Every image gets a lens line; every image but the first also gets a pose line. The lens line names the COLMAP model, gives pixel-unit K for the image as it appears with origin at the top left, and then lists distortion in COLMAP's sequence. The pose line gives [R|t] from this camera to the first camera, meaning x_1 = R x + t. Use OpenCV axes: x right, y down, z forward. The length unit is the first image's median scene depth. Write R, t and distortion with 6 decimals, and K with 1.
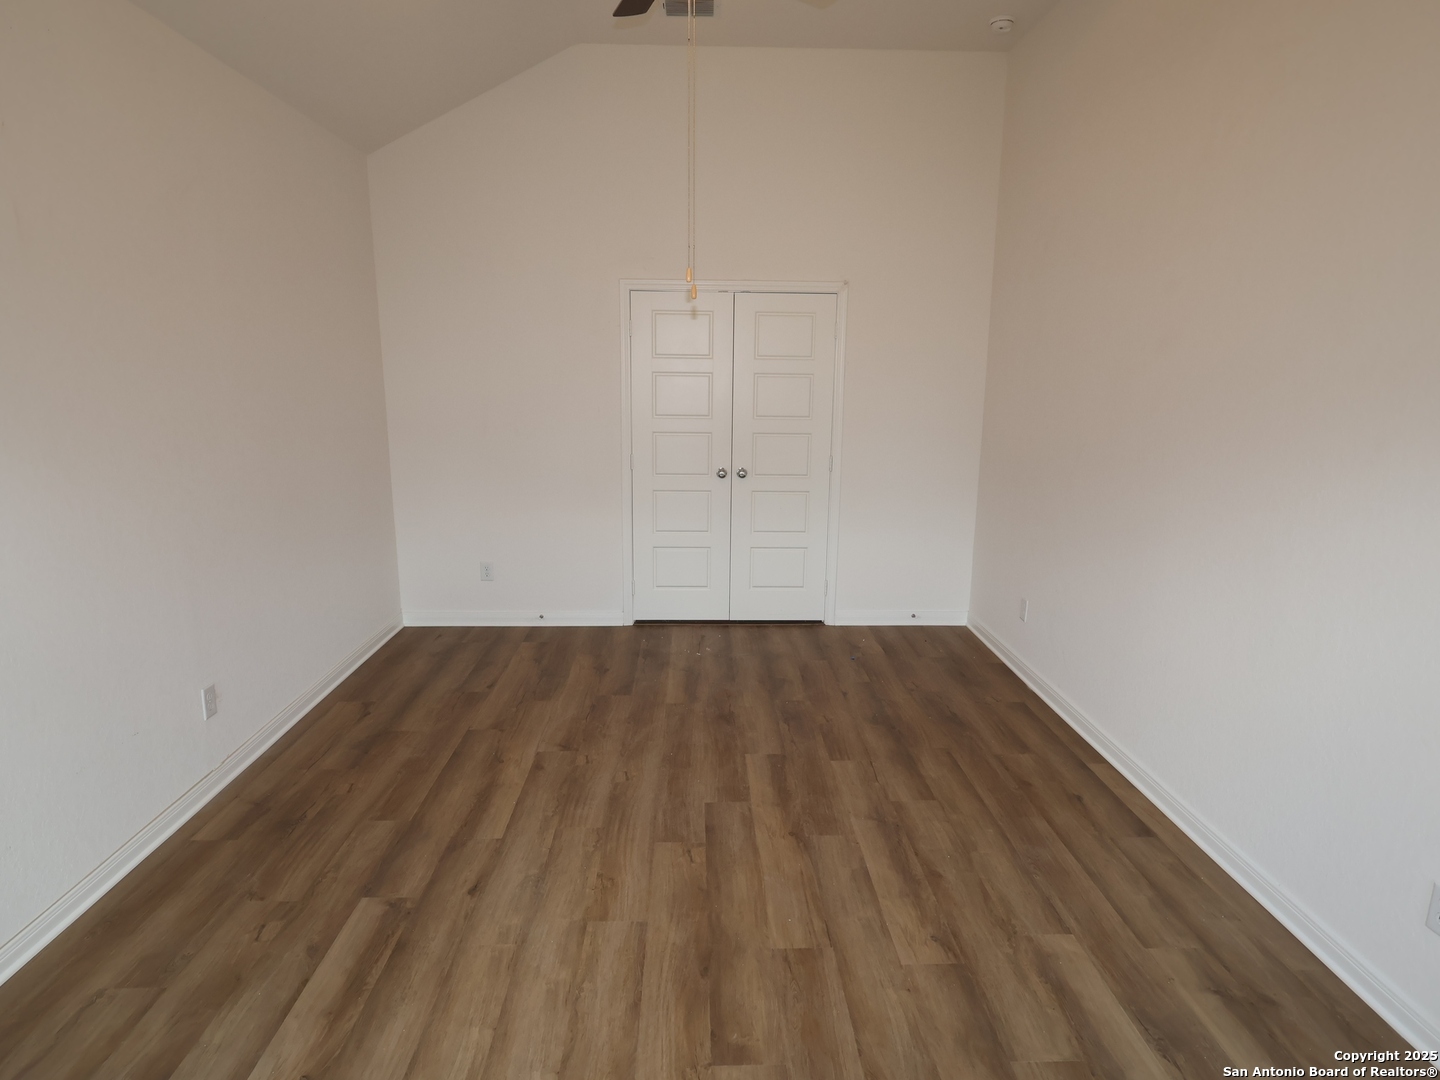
lens RADIAL K [[751.8, 0, 720.0], [0, 751.8, 540.0], [0, 0, 1]] dist [0.000213, 0.000219]
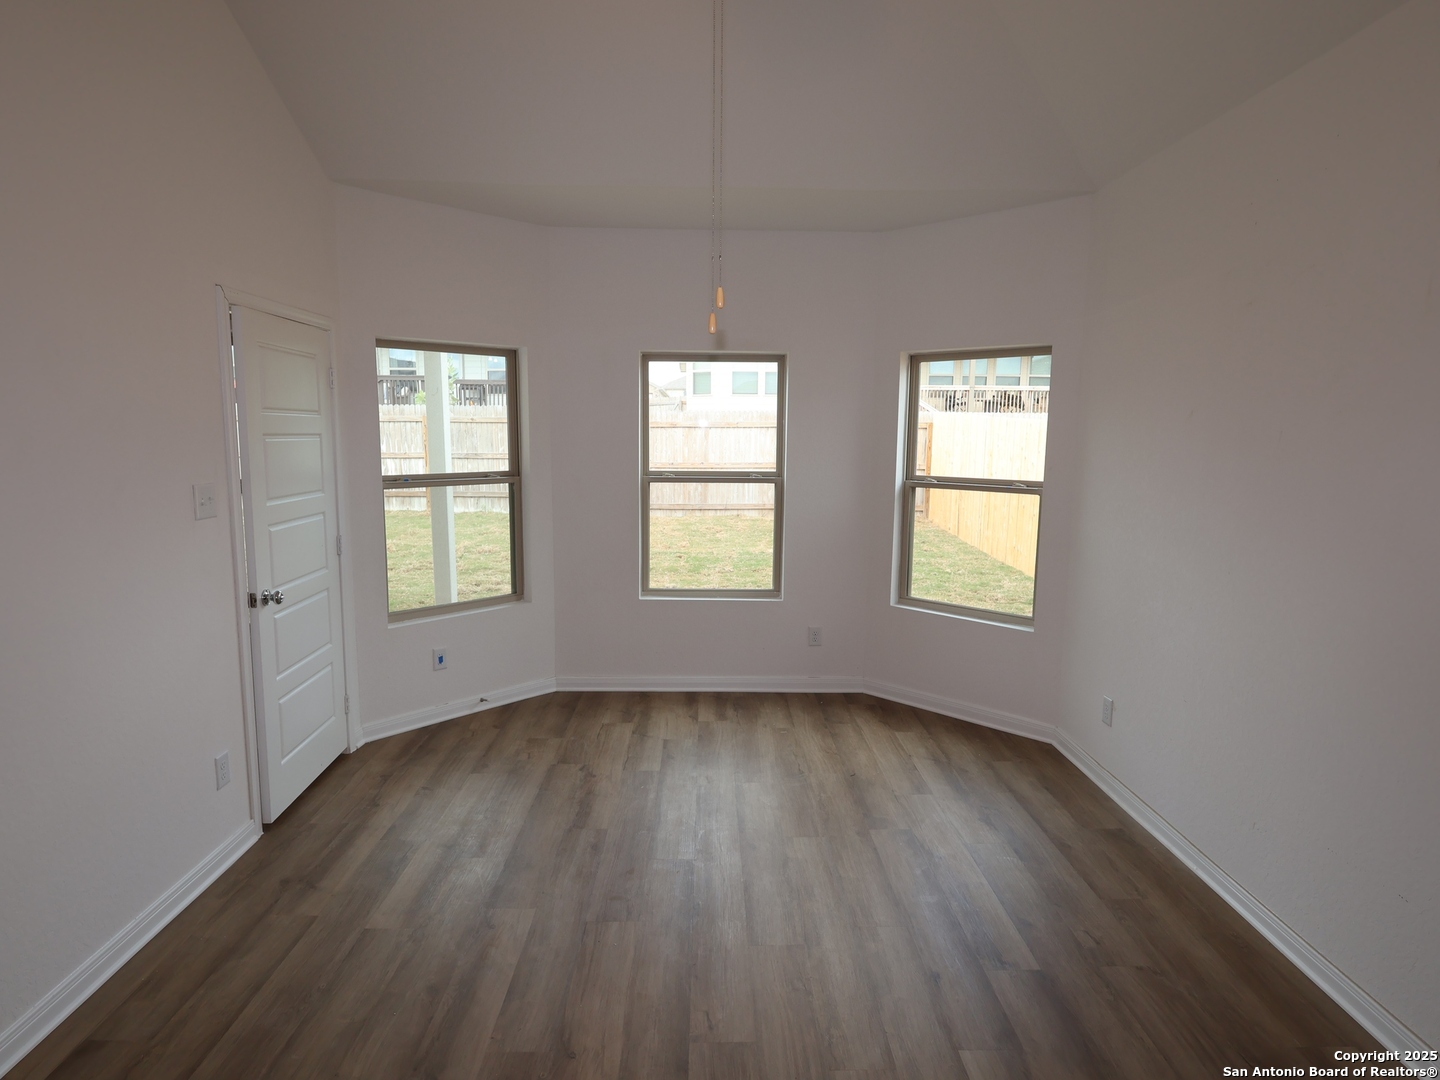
lens RADIAL K [[751.8, 0, 720.0], [0, 751.8, 540.0], [0, 0, 1]] dist [0.000213, 0.000219]
pose [[-0.999636, -0.020969, 0.016964, -0.055046], [-0.013305, 0.930474, 0.366117, -0.371629], [-0.023462, 0.365758, -0.930414, 1.587676]]
